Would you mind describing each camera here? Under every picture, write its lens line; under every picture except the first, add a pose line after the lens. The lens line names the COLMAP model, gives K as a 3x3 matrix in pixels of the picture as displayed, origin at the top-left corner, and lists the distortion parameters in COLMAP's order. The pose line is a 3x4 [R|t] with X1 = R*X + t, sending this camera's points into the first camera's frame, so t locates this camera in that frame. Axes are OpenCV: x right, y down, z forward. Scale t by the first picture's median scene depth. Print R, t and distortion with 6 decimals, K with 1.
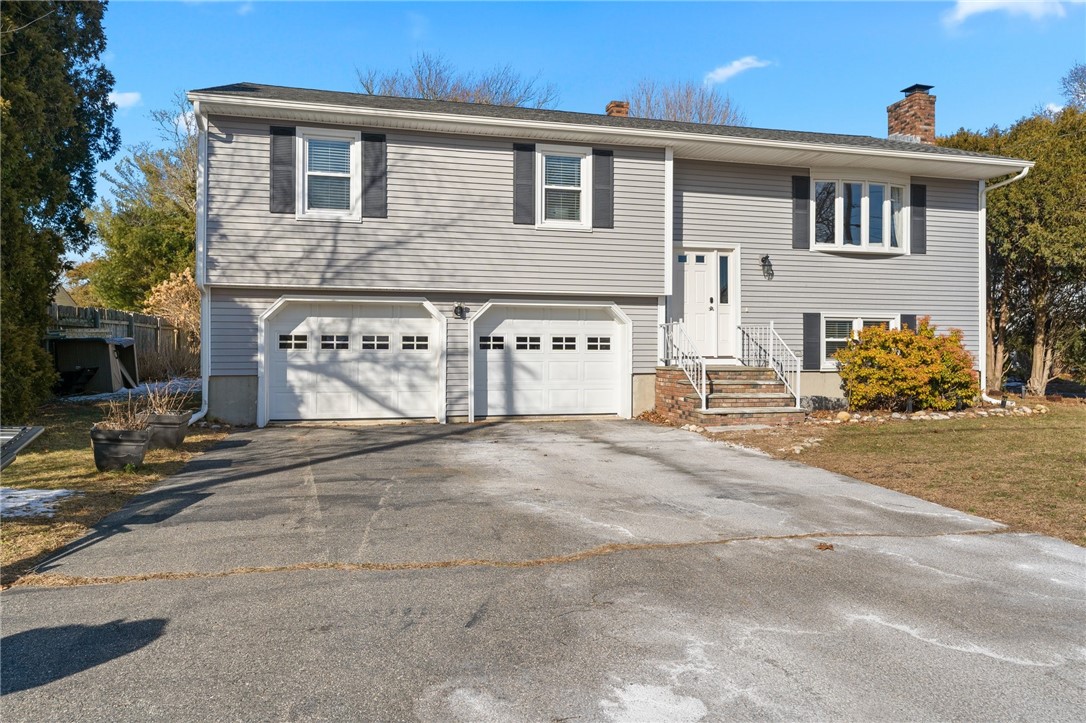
lens RADIAL K [[743.3, 0, 542.9], [0, 743.3, 353.5], [0, 0, 1]] dist [-0.000575, 0.001706]
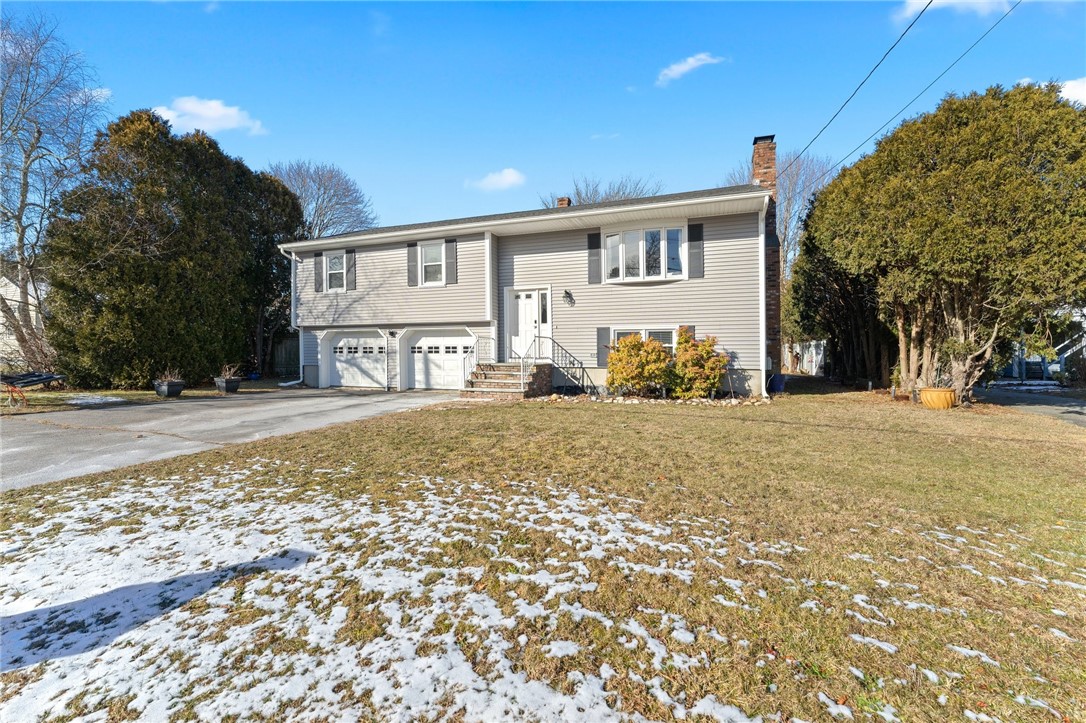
lens RADIAL K [[471.3, 0, 543.0], [0, 471.3, 366.9], [0, 0, 1]] dist [-0.002968, -0.000250]
pose [[0.816082, 0.014554, -0.577753, 0.881213], [-0.002124, 0.999752, 0.022183, 0.002010], [0.577932, -0.016876, 0.815910, 0.206764]]
